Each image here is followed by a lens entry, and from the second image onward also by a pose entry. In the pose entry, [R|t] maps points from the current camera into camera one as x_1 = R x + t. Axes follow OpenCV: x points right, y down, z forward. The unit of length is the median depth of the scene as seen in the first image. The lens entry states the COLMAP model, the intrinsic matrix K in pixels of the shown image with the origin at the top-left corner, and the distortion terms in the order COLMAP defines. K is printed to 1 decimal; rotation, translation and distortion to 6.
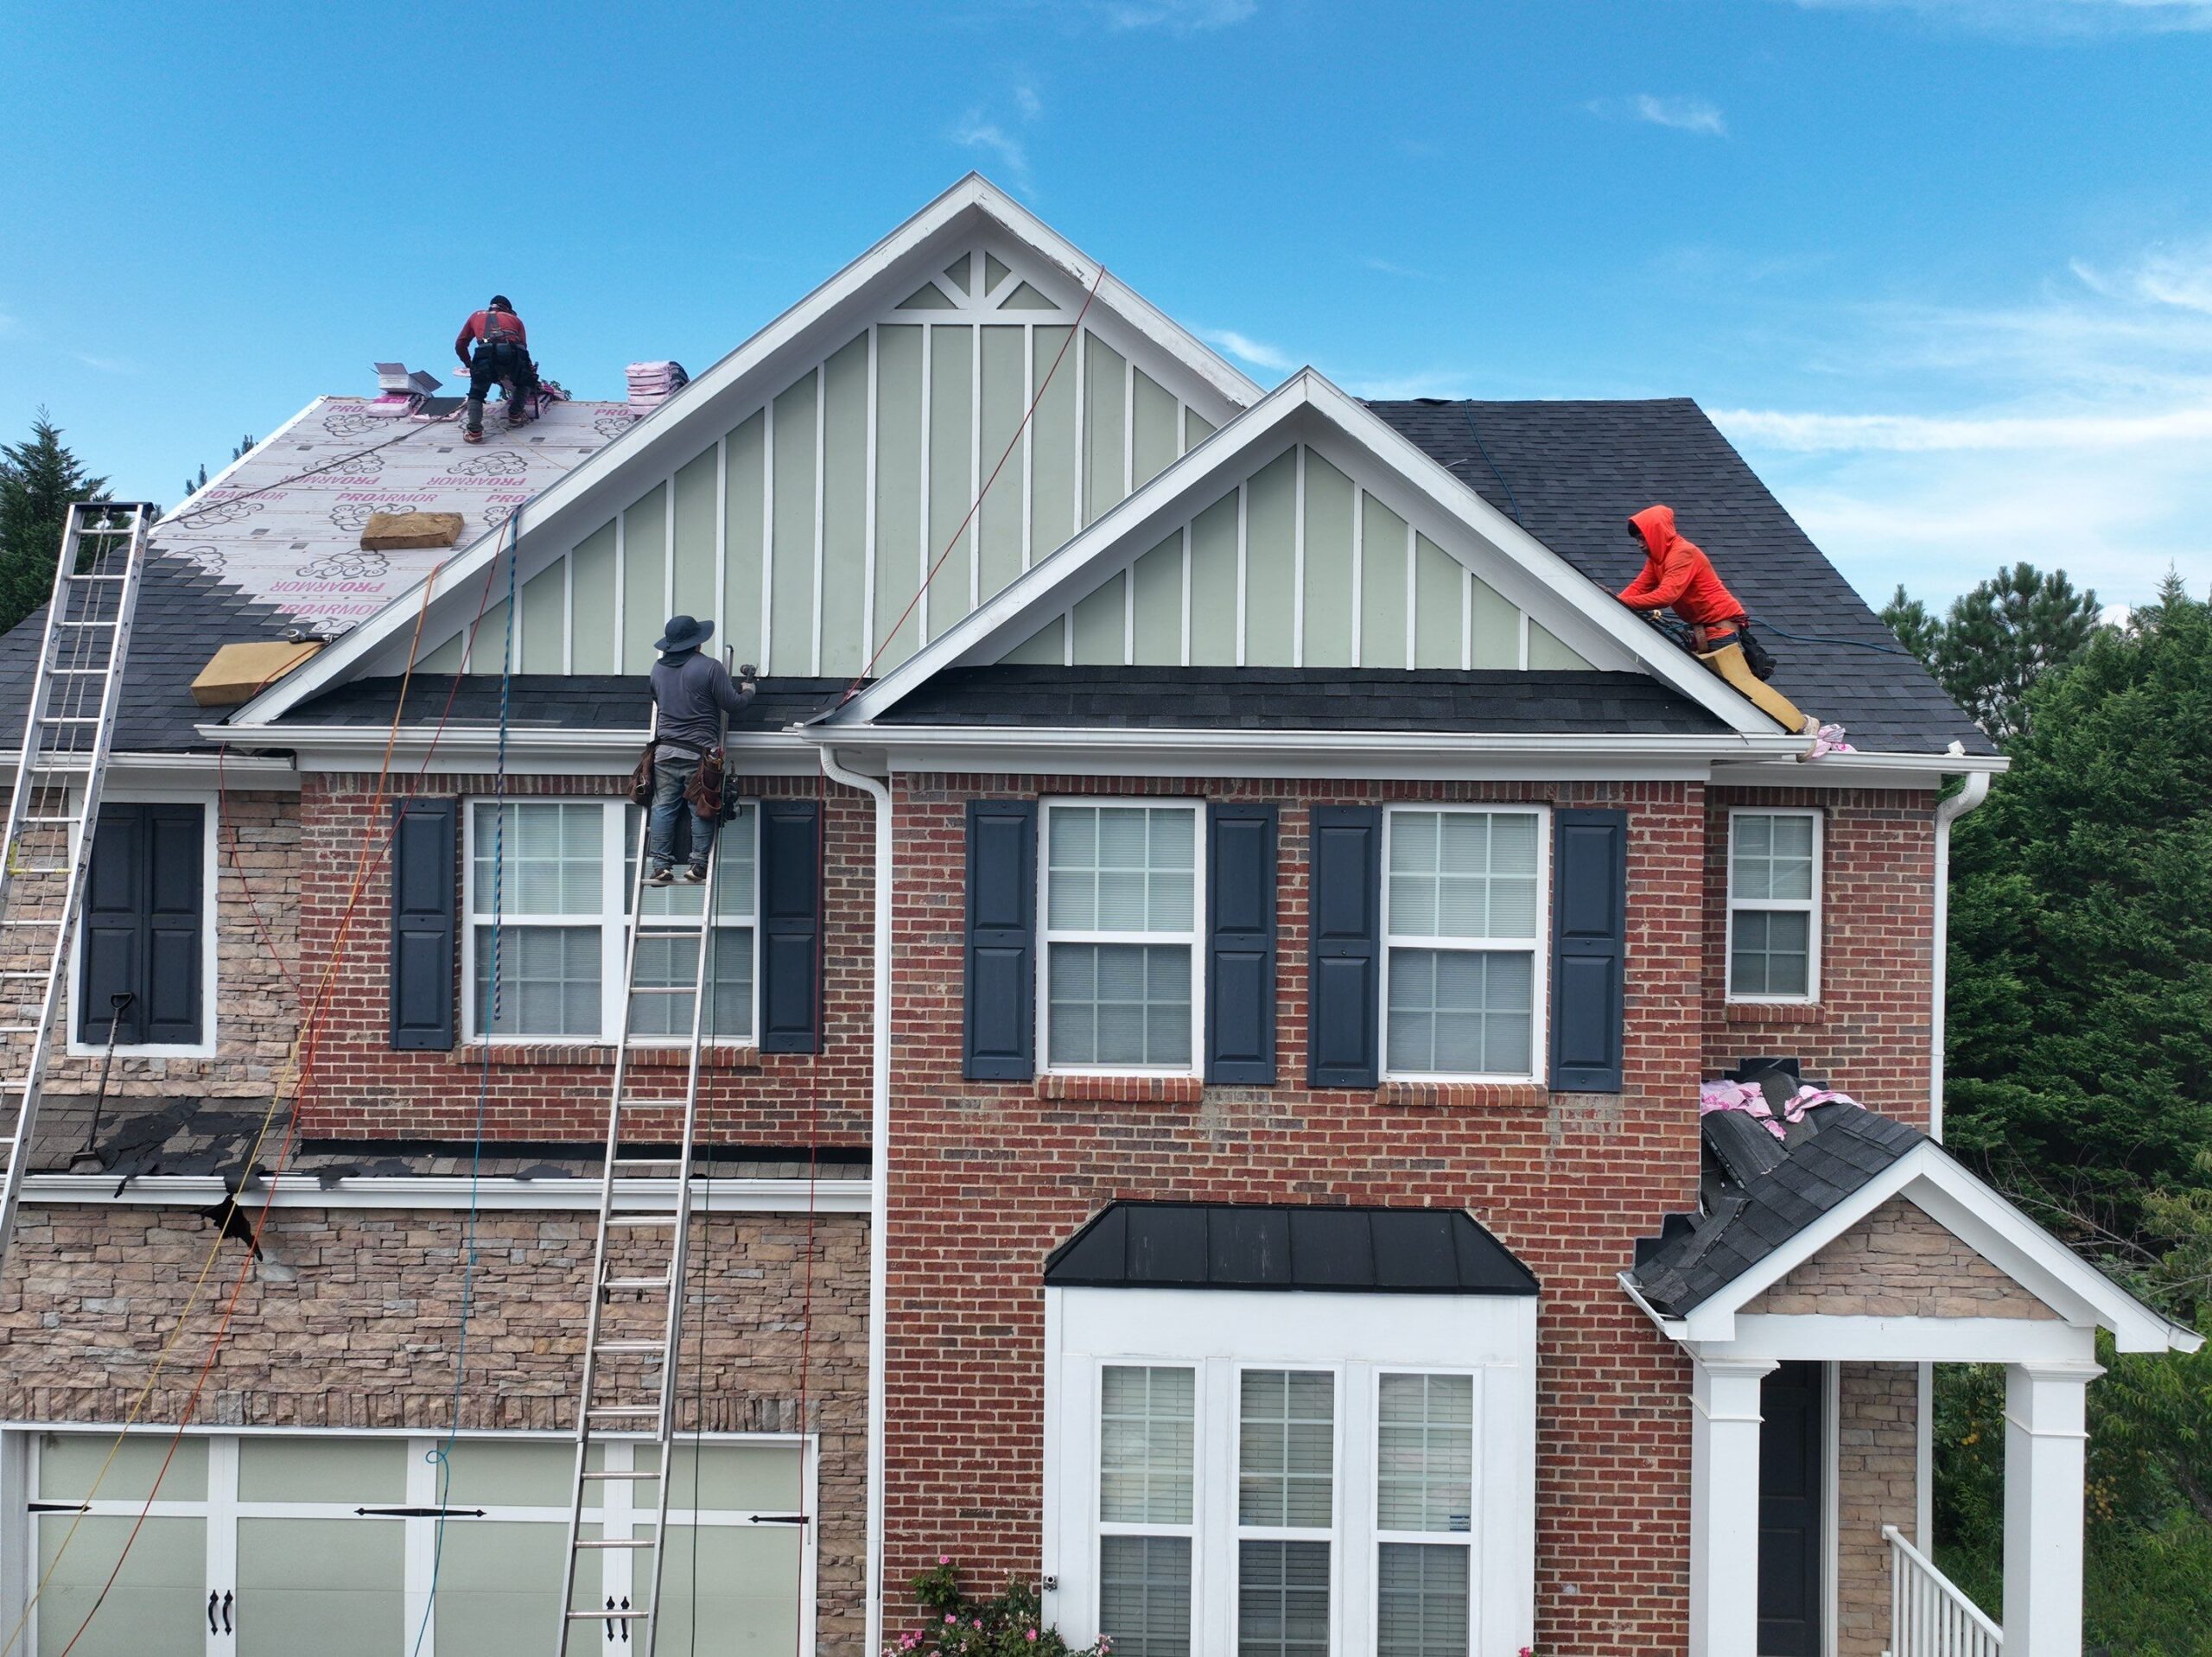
lens RADIAL K [[1558.2, 0, 1106.7], [0, 1558.2, 820.5], [0, 0, 1]] dist [0.003323, 0.008516]
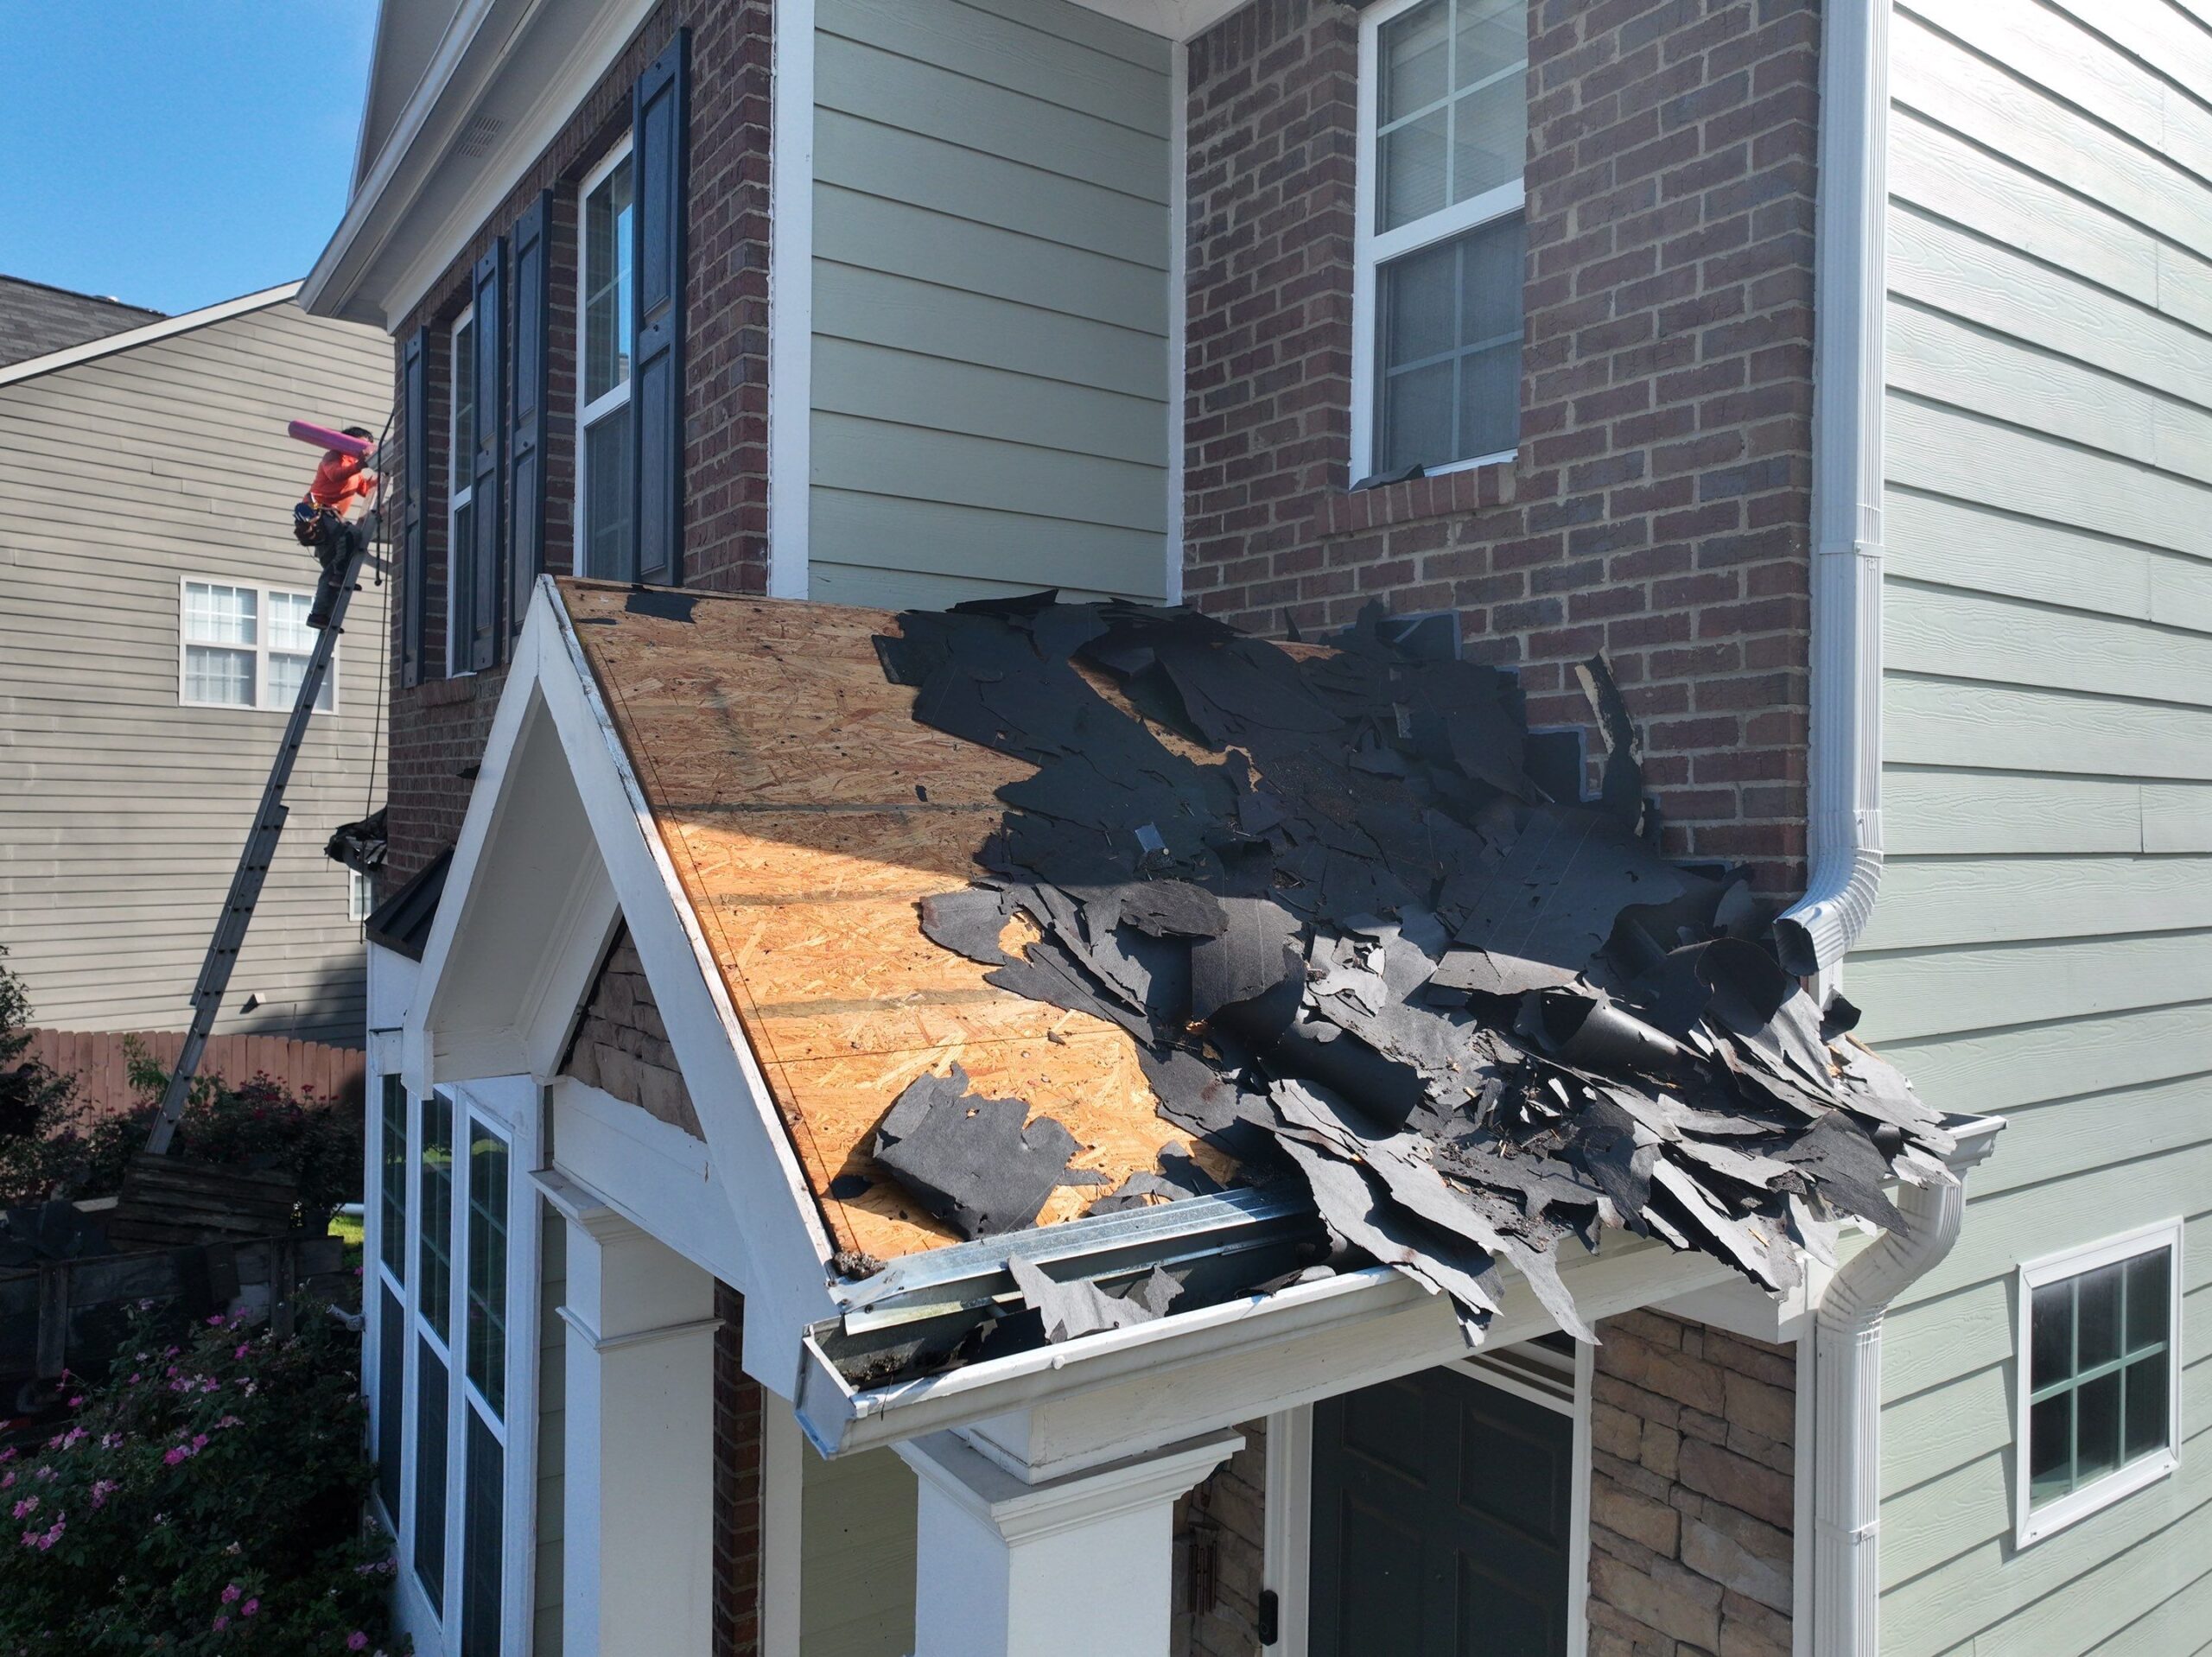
lens RADIAL K [[1555.4, 0, 1105.5], [0, 1555.4, 820.9], [0, 0, 1]] dist [0.003251, 0.006972]
pose [[0.585381, 0.005099, -0.810742, 0.702392], [-0.014871, 0.999880, -0.004448, 0.207352], [0.810622, 0.014661, 0.585387, 0.732166]]
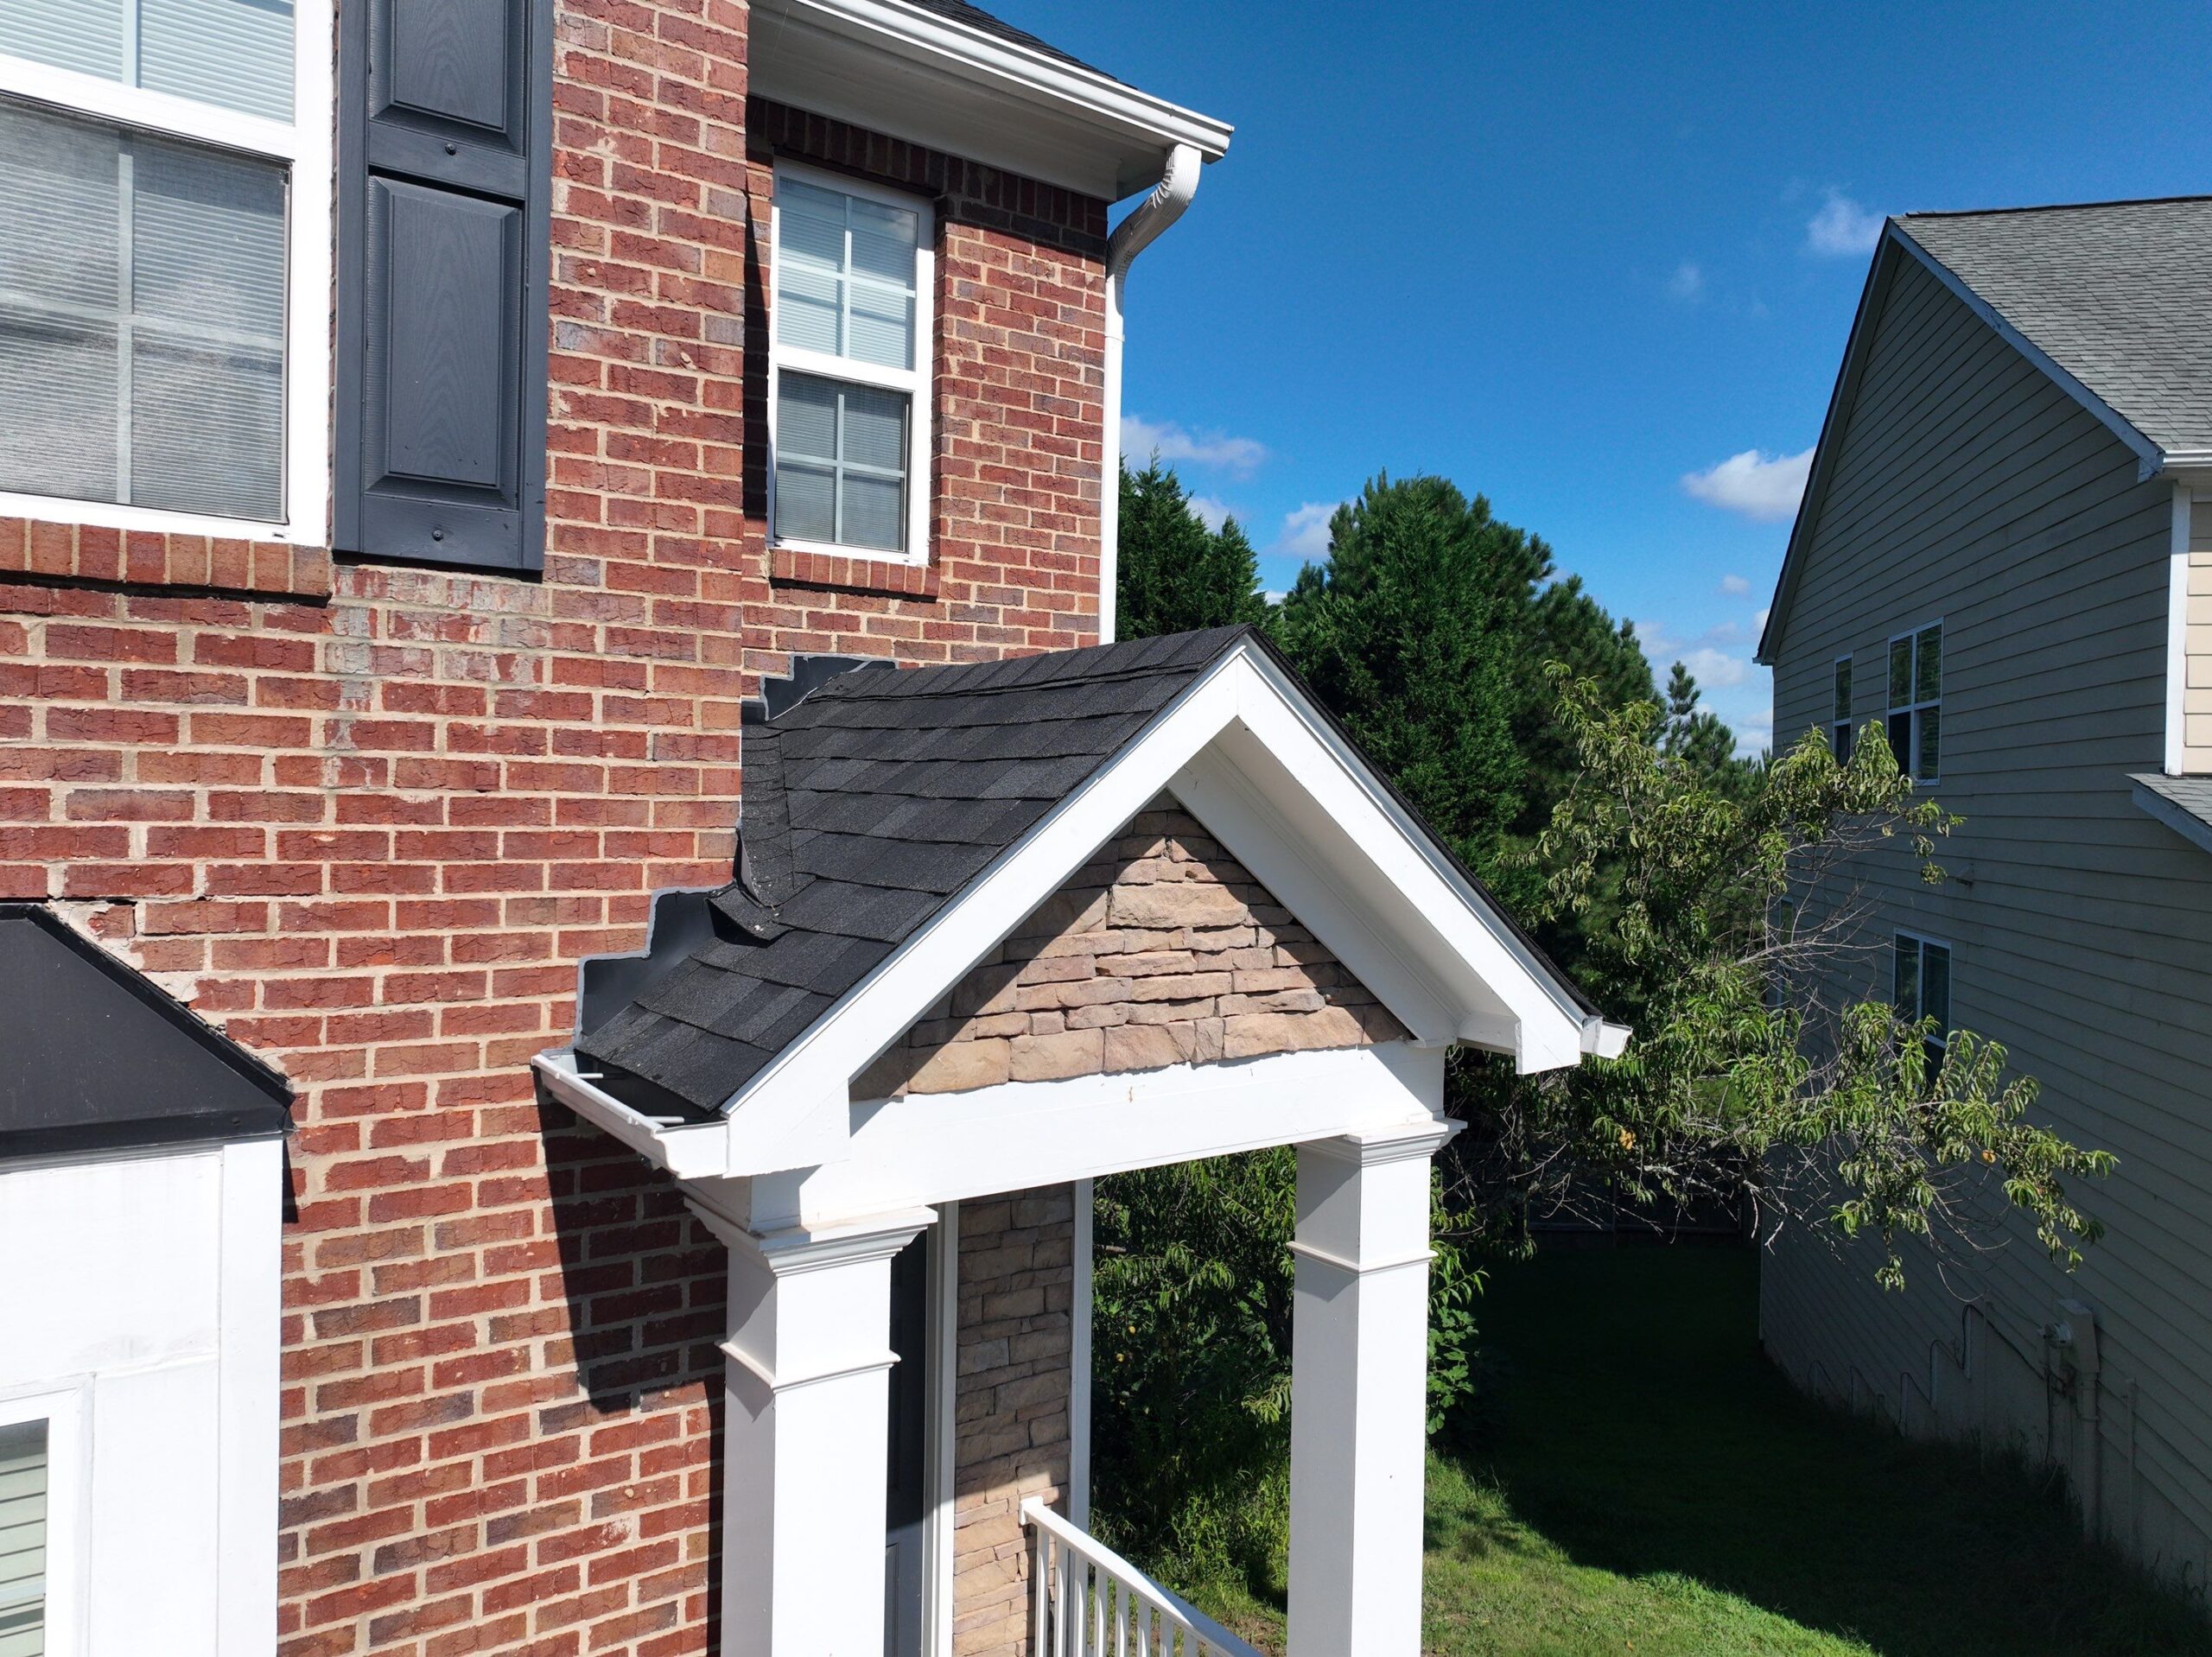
lens RADIAL K [[1555.4, 0, 1105.5], [0, 1555.4, 820.9], [0, 0, 1]] dist [0.003251, 0.006972]
pose [[0.800055, -0.005569, 0.599901, 0.188319], [-0.002198, 0.999923, 0.012213, 0.202753], [-0.599923, -0.011090, 0.799981, 0.546924]]
